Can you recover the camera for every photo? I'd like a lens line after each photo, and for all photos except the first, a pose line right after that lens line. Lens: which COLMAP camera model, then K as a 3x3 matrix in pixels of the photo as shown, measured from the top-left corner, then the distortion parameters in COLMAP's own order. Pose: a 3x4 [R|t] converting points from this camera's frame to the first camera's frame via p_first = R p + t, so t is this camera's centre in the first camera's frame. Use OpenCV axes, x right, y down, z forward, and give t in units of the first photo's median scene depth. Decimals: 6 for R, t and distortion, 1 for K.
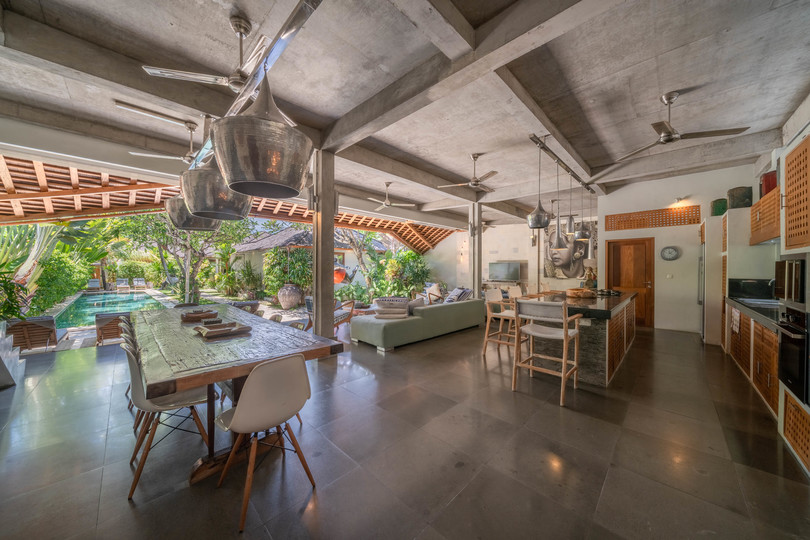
lens RADIAL K [[276.3, 0, 405.0], [0, 276.3, 270.0], [0, 0, 1]] dist [-0.007944, -0.000033]
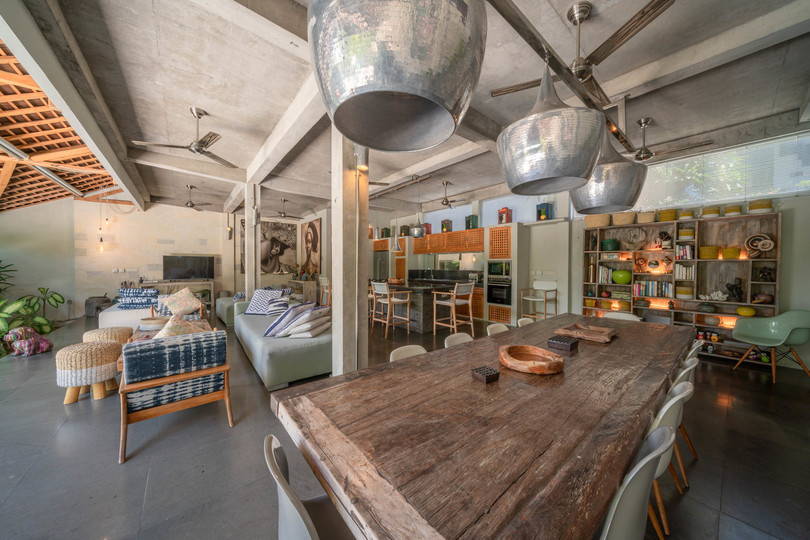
lens RADIAL K [[276.3, 0, 405.0], [0, 276.3, 270.0], [0, 0, 1]] dist [-0.007944, -0.000033]
pose [[0.127329, -0.021903, 0.991619, -0.401455], [0.001203, 0.999759, 0.021929, -0.006047], [-0.991860, -0.001599, 0.127324, 0.347940]]
